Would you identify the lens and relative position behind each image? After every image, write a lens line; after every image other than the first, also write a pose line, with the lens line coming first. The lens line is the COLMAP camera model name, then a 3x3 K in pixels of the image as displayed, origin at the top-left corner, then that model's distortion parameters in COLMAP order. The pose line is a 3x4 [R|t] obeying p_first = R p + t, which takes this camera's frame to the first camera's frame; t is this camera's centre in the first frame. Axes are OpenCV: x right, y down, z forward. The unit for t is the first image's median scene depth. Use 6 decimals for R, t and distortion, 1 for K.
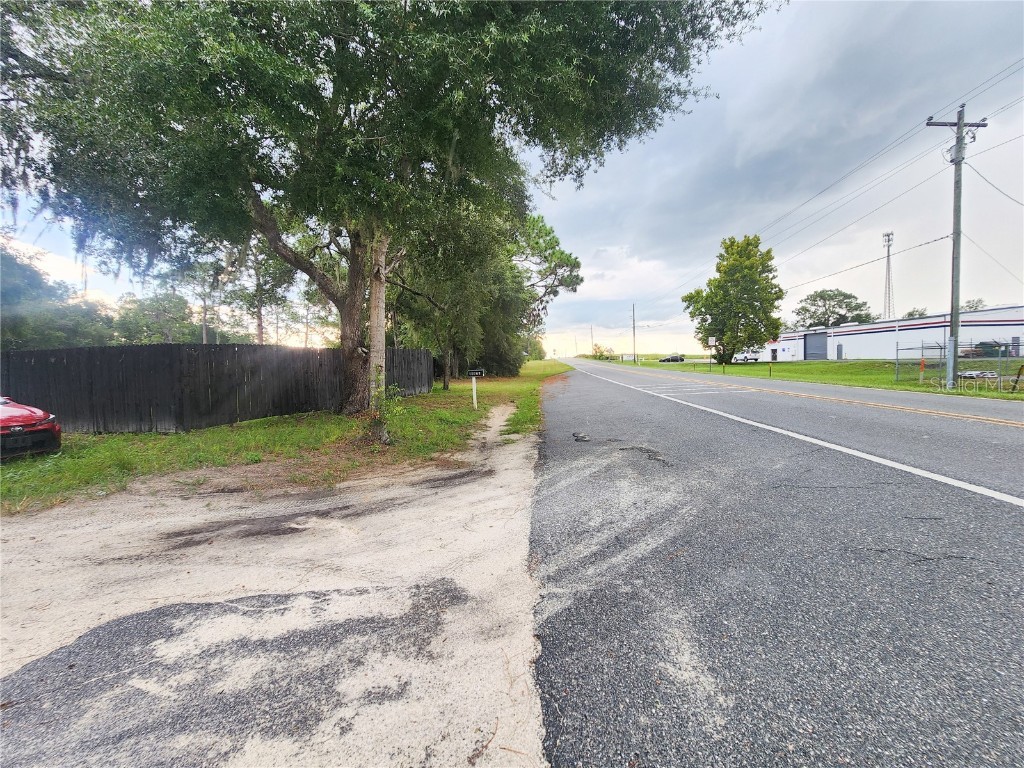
lens RADIAL K [[420.7, 0, 515.0], [0, 420.7, 381.5], [0, 0, 1]] dist [-0.000450, 0.000031]
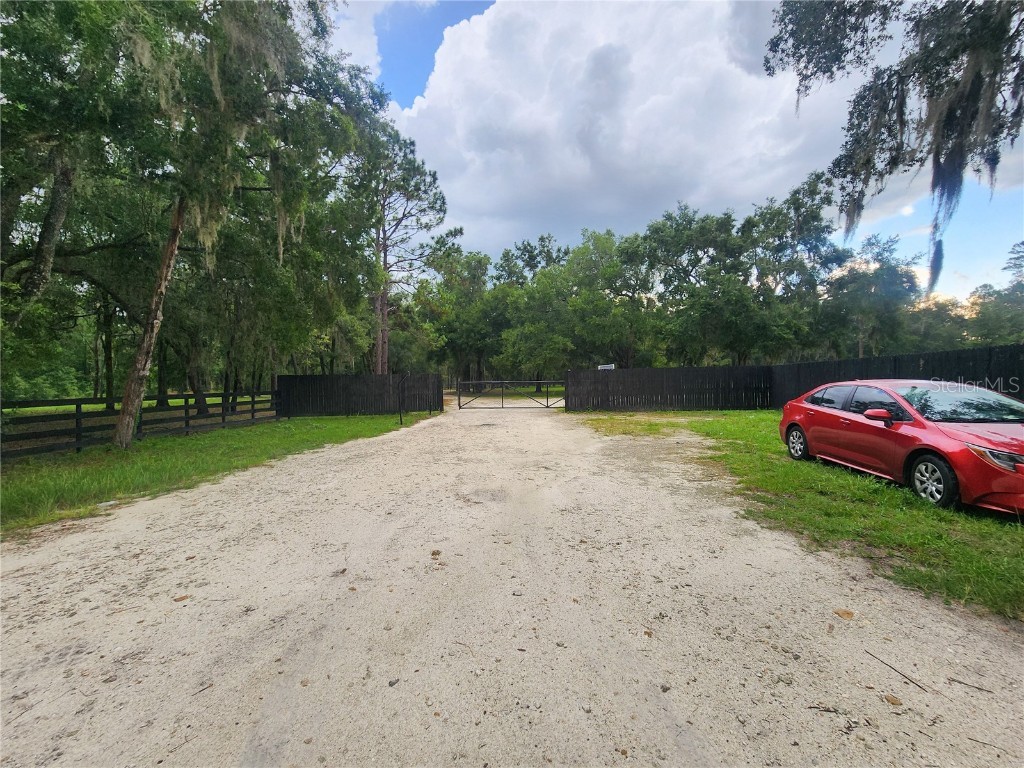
lens RADIAL K [[416.7, 0, 512.0], [0, 416.7, 384.0], [0, 0, 1]] dist [-0.002196, 0.000031]
pose [[0.000325, 0.027852, -0.999612, -0.405689], [-0.028282, 0.999212, 0.027832, -0.000917], [0.999600, 0.028262, 0.001112, 0.111938]]
